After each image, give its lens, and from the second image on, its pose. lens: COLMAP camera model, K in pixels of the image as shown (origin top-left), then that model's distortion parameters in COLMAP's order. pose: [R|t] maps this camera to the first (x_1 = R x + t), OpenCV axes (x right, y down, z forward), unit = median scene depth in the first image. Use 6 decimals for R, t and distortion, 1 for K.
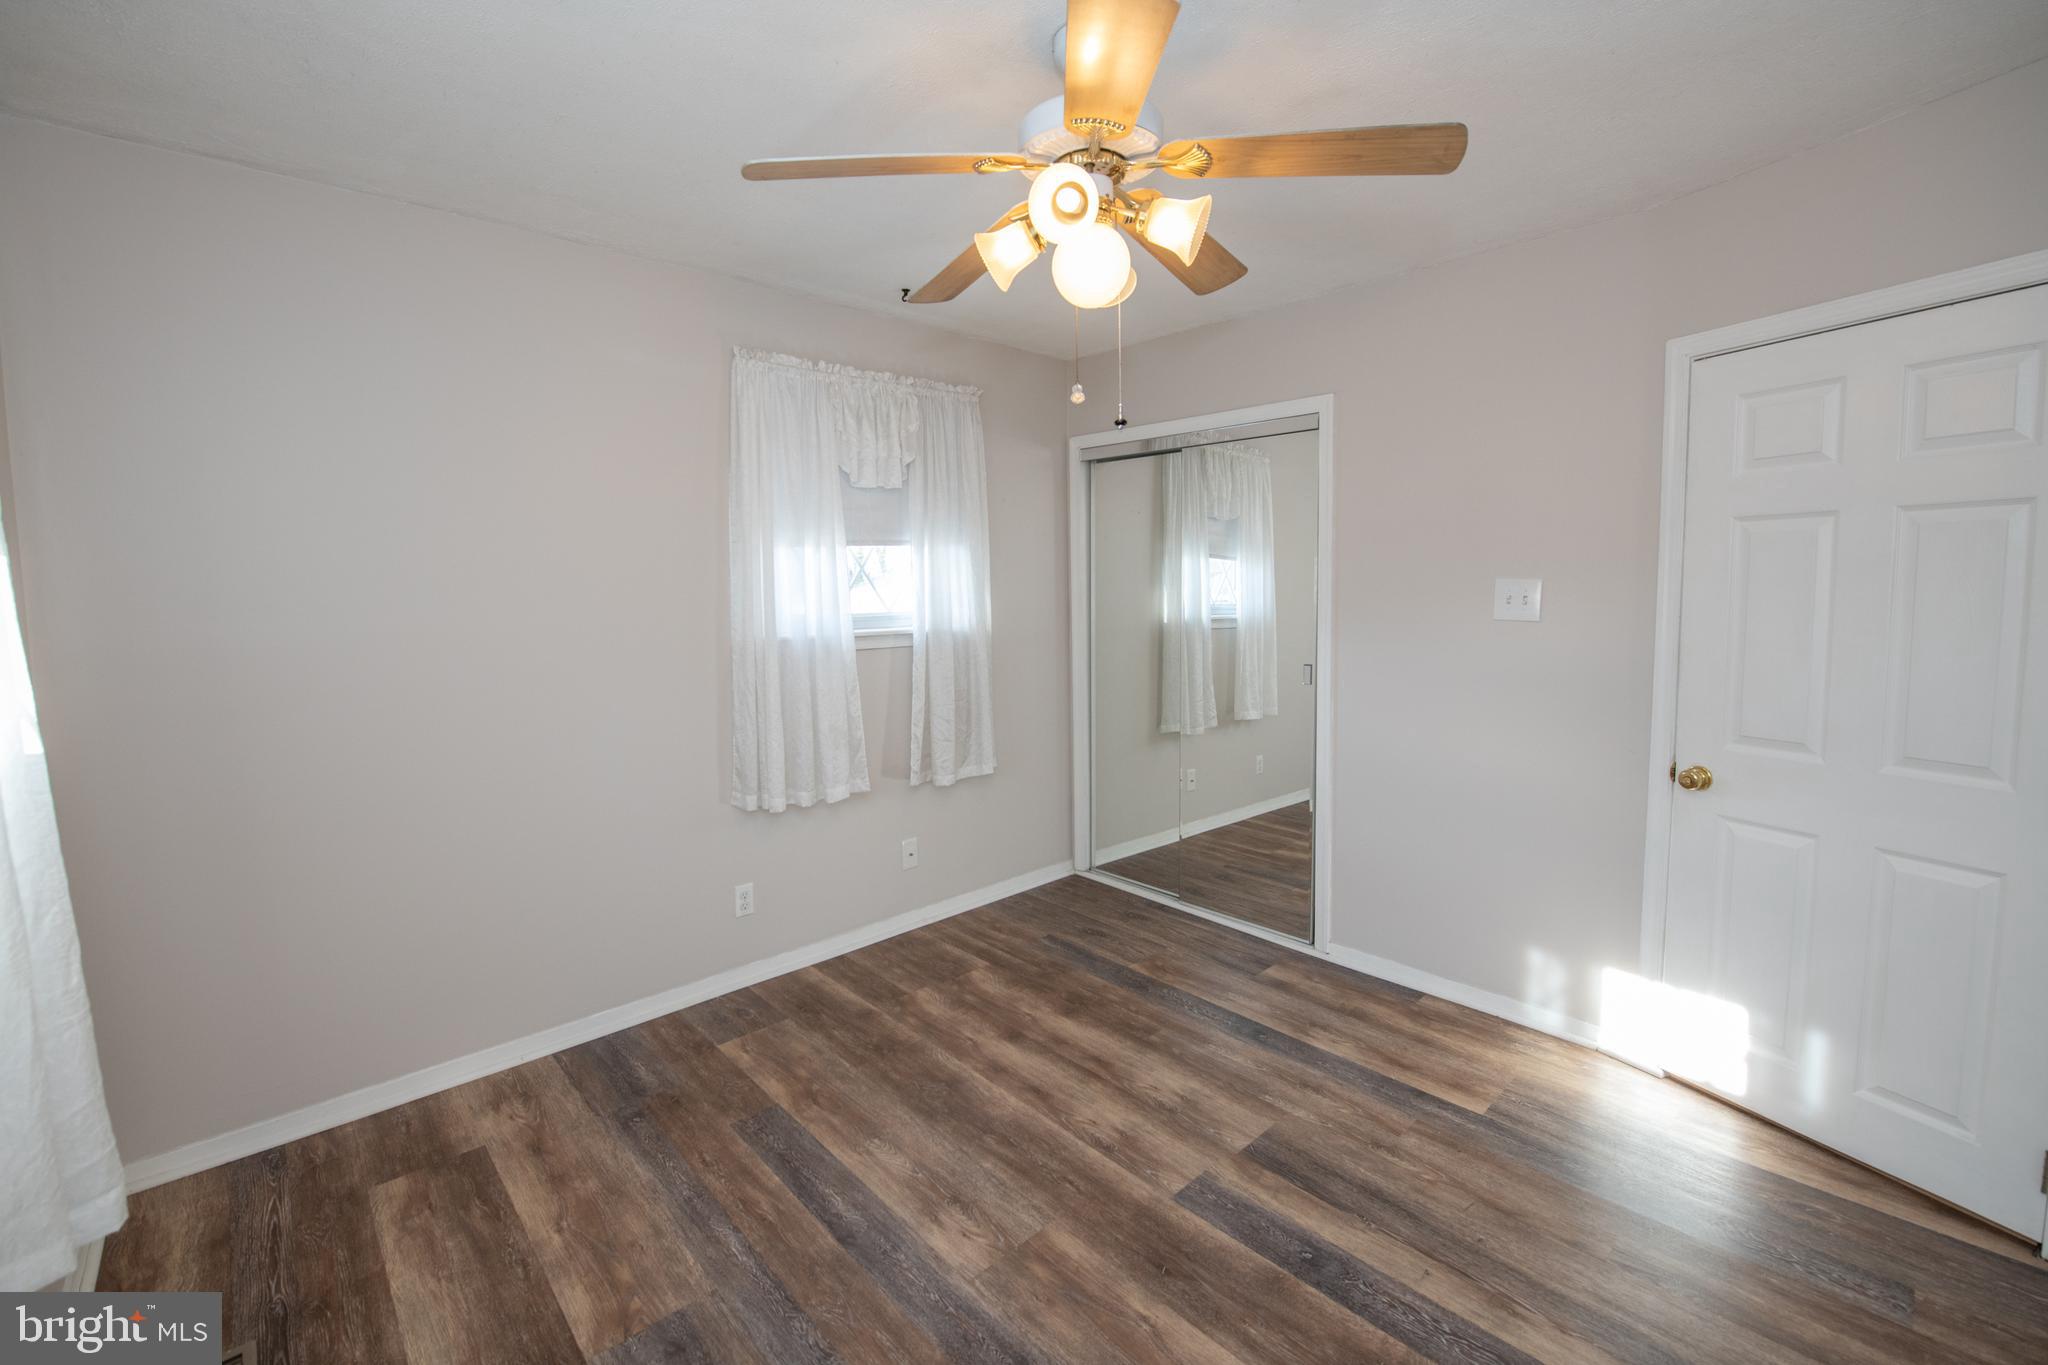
lens RADIAL K [[828.3, 0, 1040.5], [0, 828.3, 649.7], [0, 0, 1]] dist [-0.016049, -0.000941]
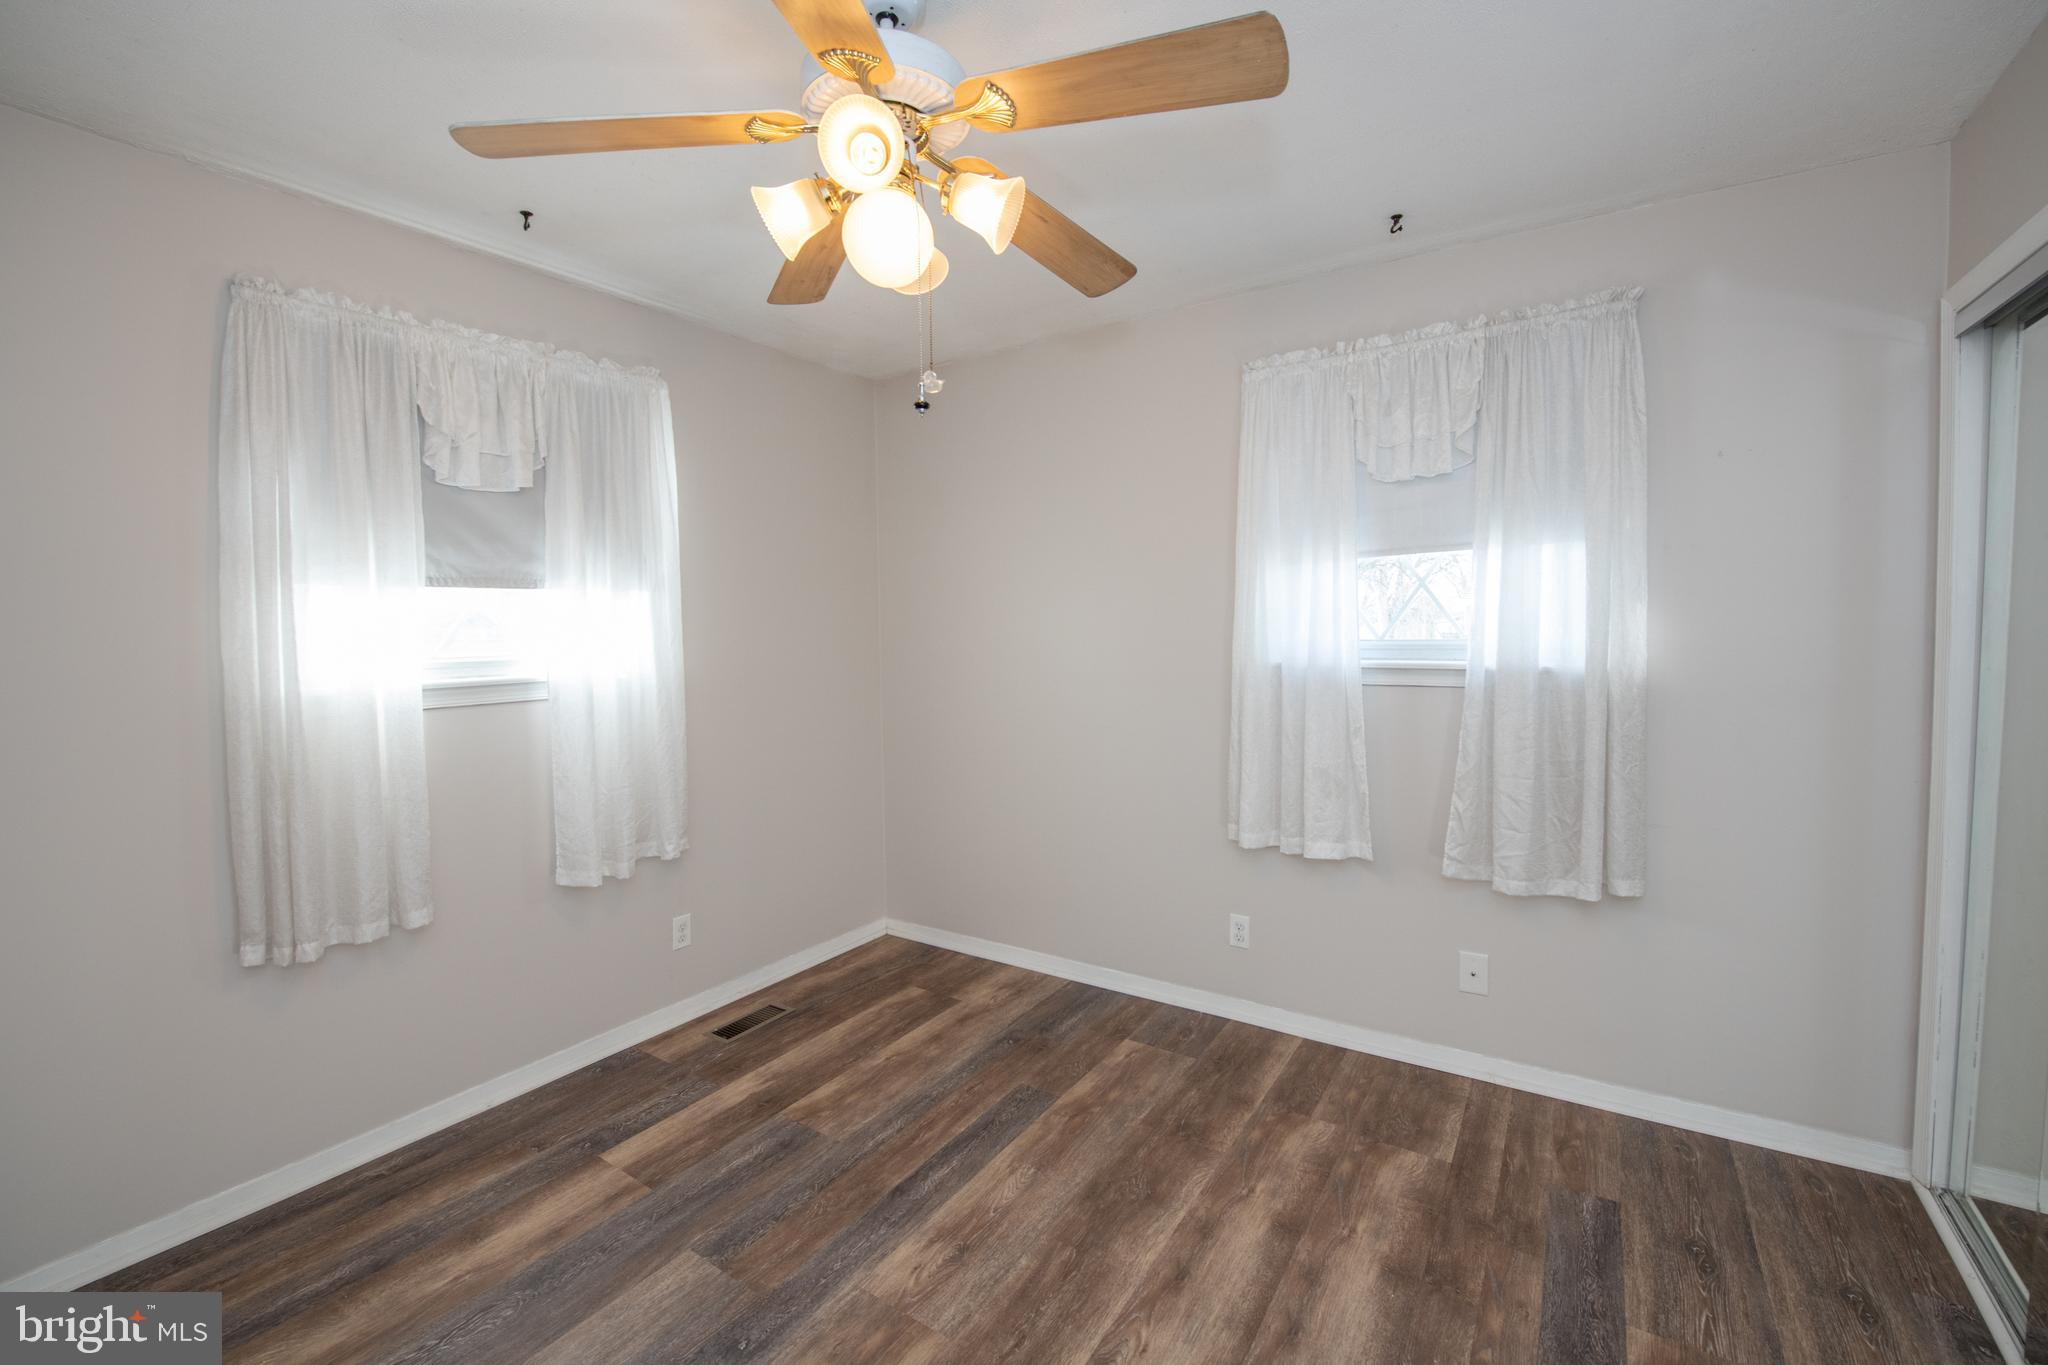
lens RADIAL K [[868.9, 0, 1086.3], [0, 868.9, 661.7], [0, 0, 1]] dist [-0.019661, -0.000251]
pose [[0.254018, 0.051485, -0.965828, 0.579145], [-0.063743, 0.997302, 0.036399, -0.038851], [0.965097, 0.052318, 0.256615, 0.566265]]
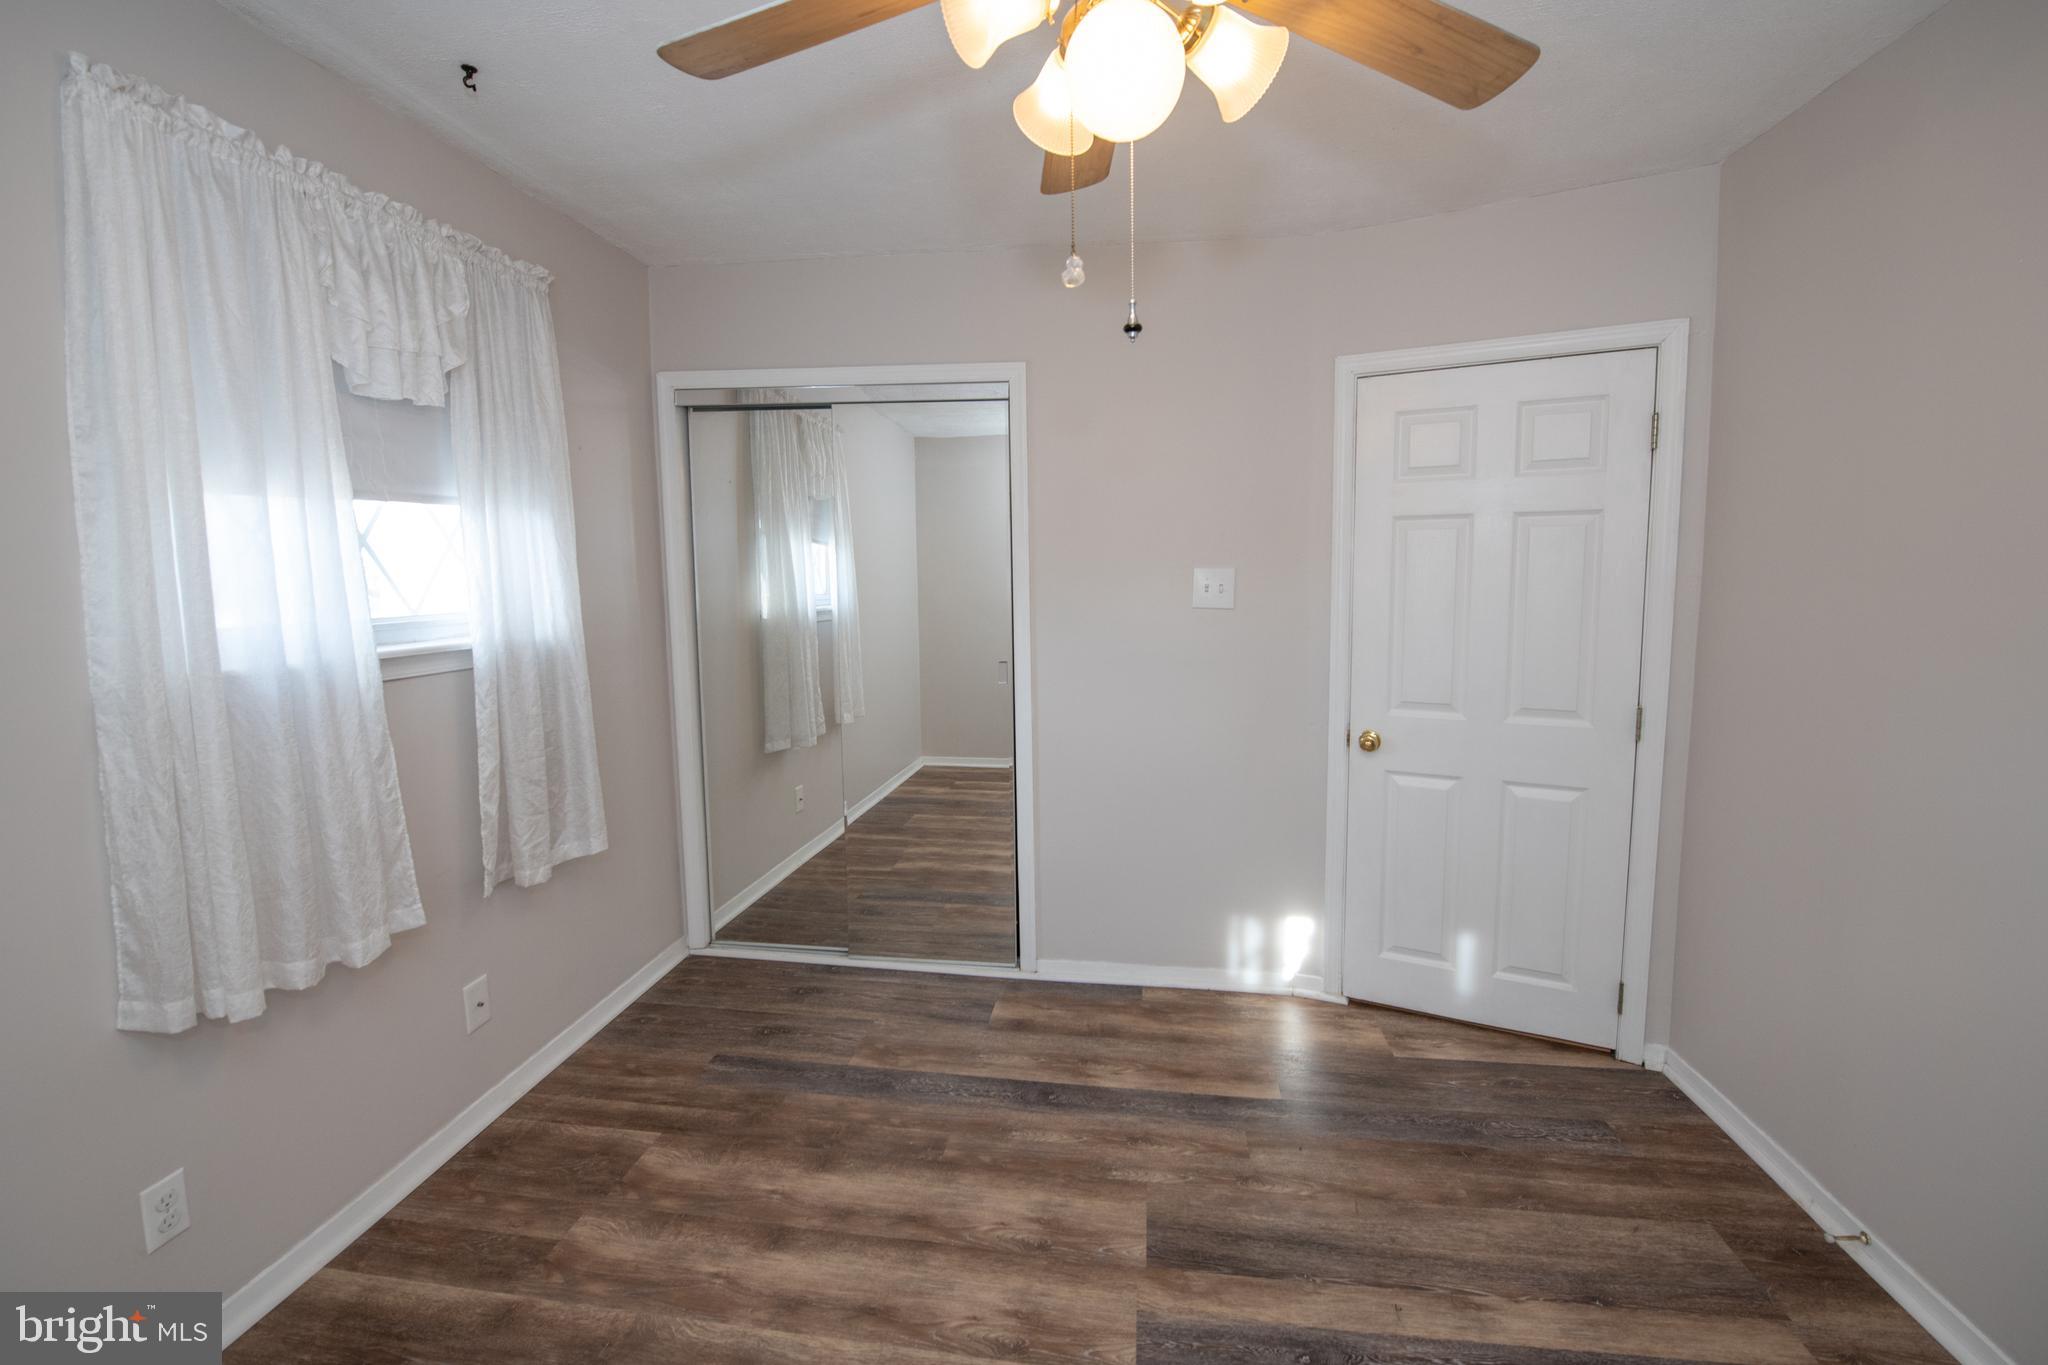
lens RADIAL K [[828.3, 0, 1040.5], [0, 828.3, 649.7], [0, 0, 1]] dist [-0.016049, -0.000941]
pose [[0.785407, -0.051673, 0.616820, -0.234154], [0.043957, 0.998650, 0.027688, -0.021021], [-0.617417, 0.005367, 0.786617, 0.309889]]
